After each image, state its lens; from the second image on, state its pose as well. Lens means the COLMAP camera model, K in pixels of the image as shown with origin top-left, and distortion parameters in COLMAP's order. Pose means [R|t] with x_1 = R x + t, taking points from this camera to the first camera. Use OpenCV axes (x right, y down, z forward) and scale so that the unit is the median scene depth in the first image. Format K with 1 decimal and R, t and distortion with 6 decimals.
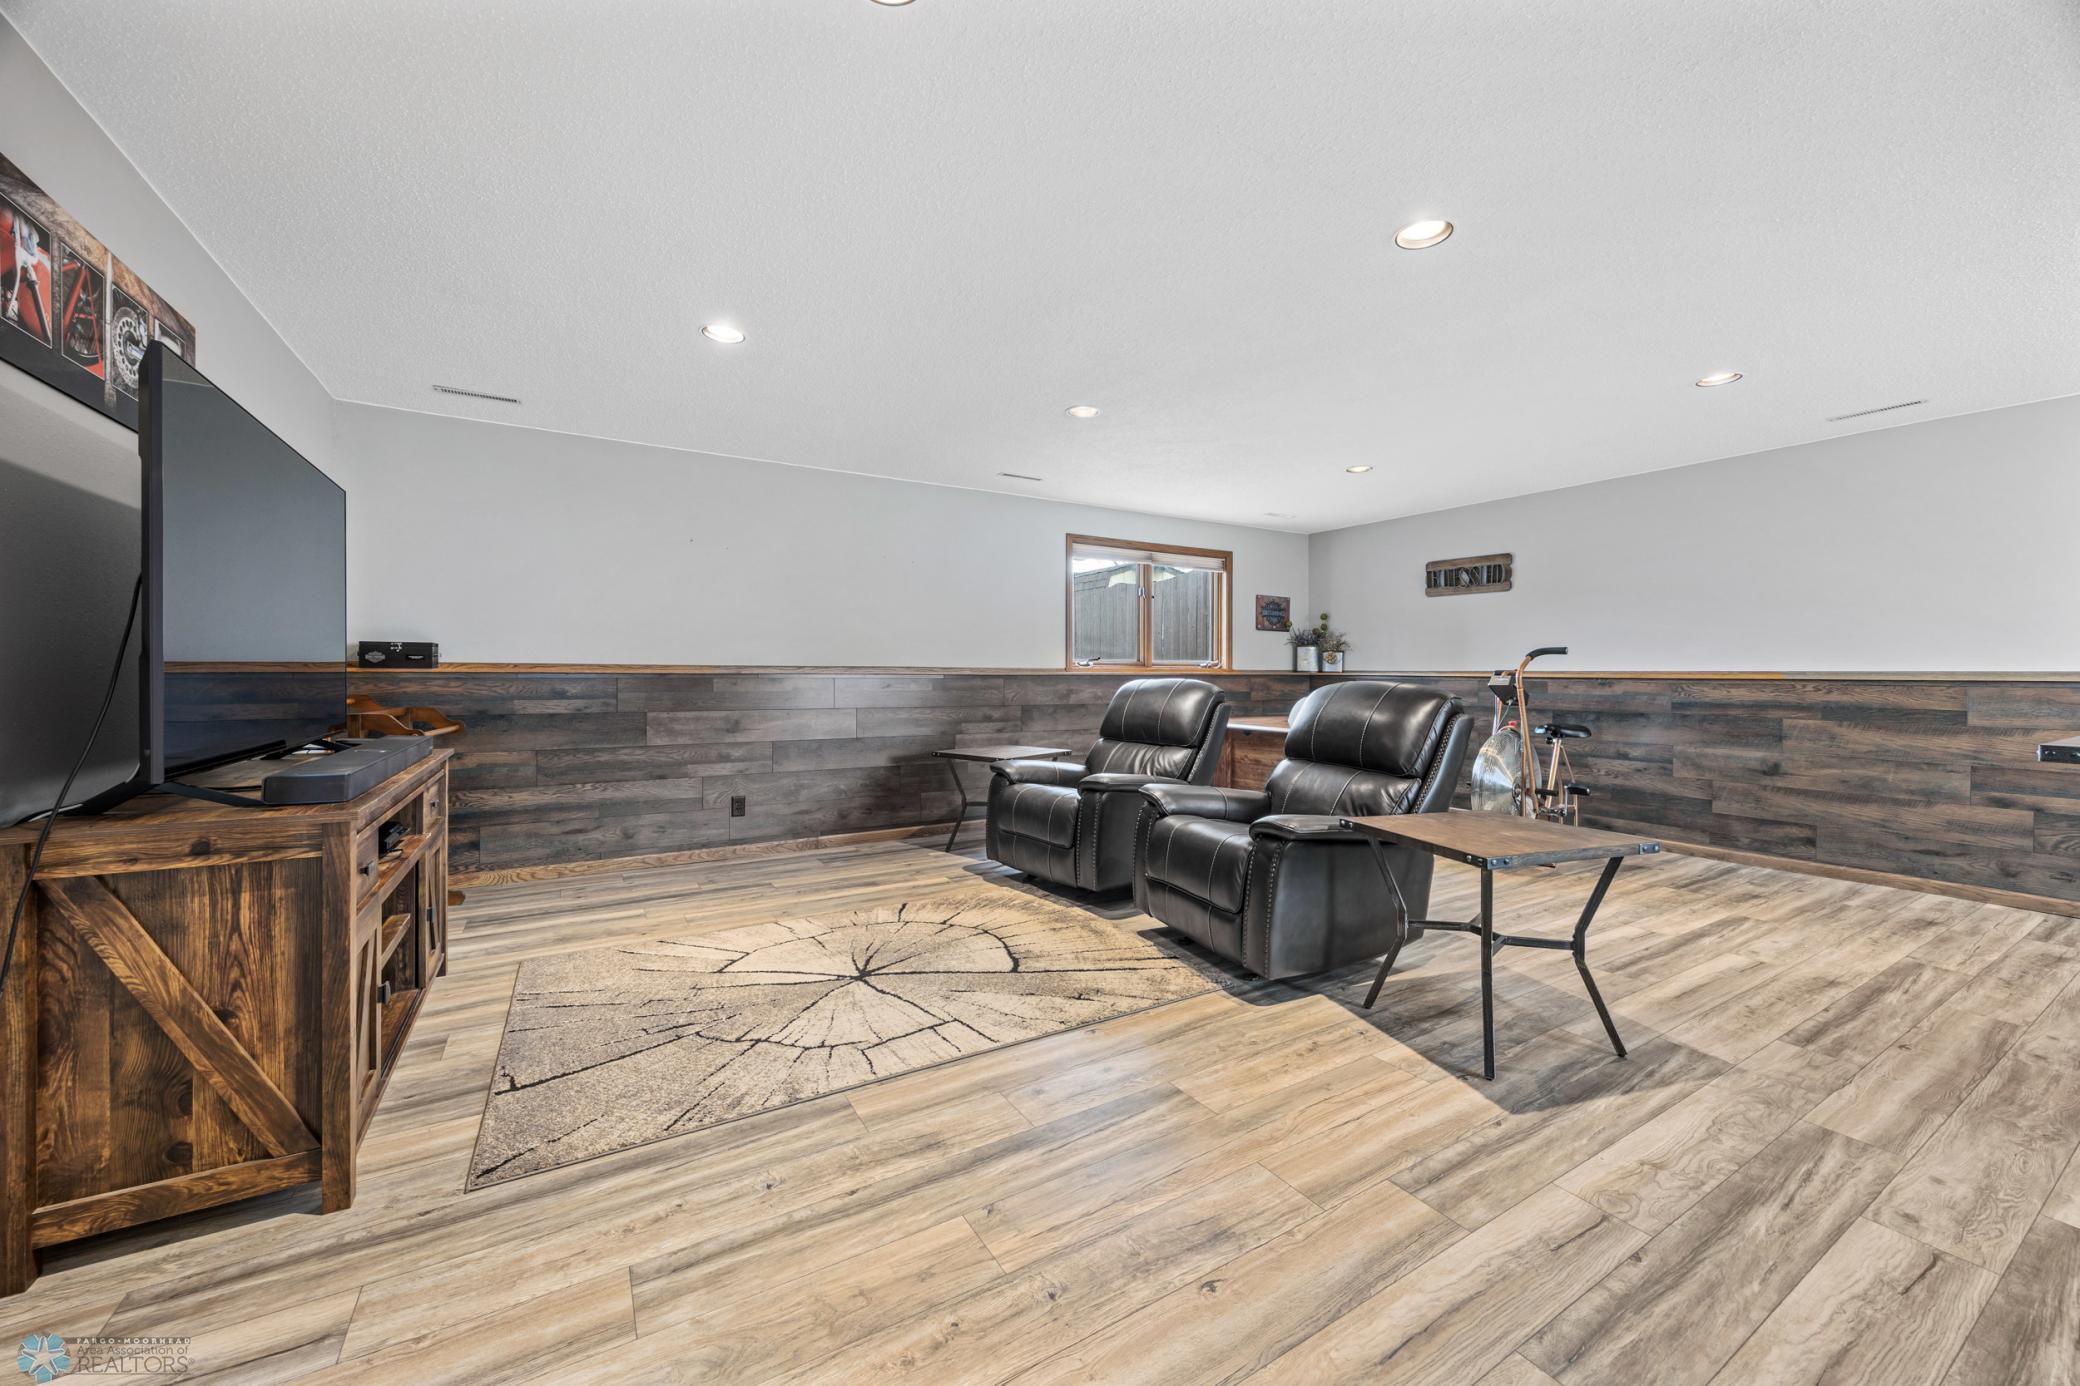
lens RADIAL K [[799.7, 0, 1048.0], [0, 799.7, 677.4], [0, 0, 1]] dist [-0.006775, 0.001035]
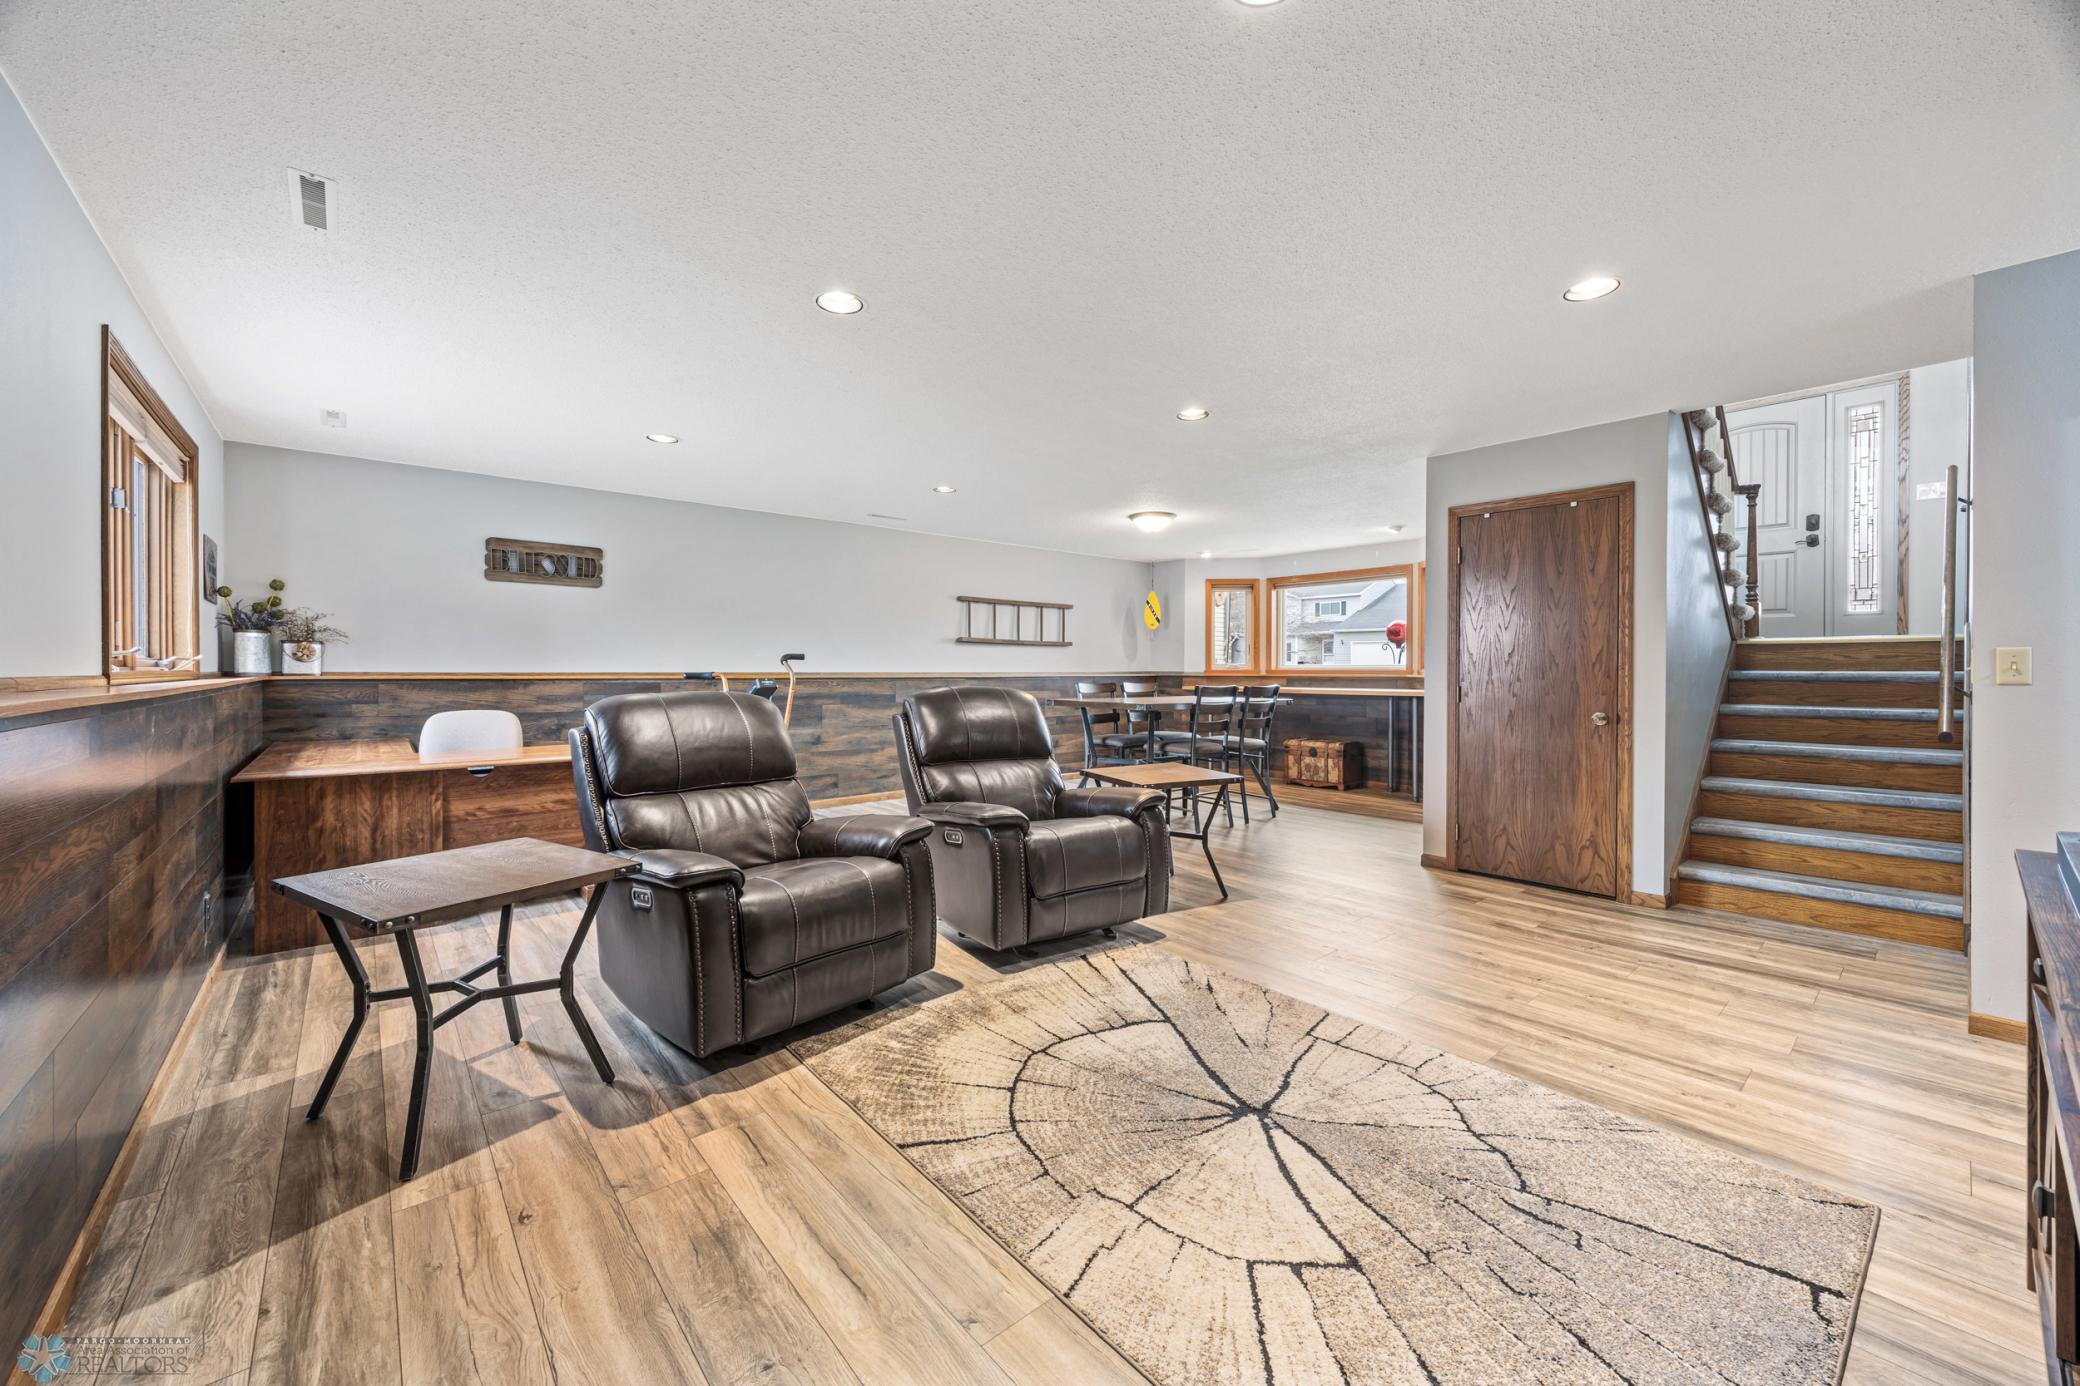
lens RADIAL K [[799.7, 0, 1036.9], [0, 799.7, 675.9], [0, 0, 1]] dist [-0.006775, 0.001035]
pose [[-0.170289, -0.012353, 0.985317, -0.833536], [0.002139, 0.999914, 0.012906, -0.027567], [-0.985392, 0.004305, -0.170248, 1.207828]]
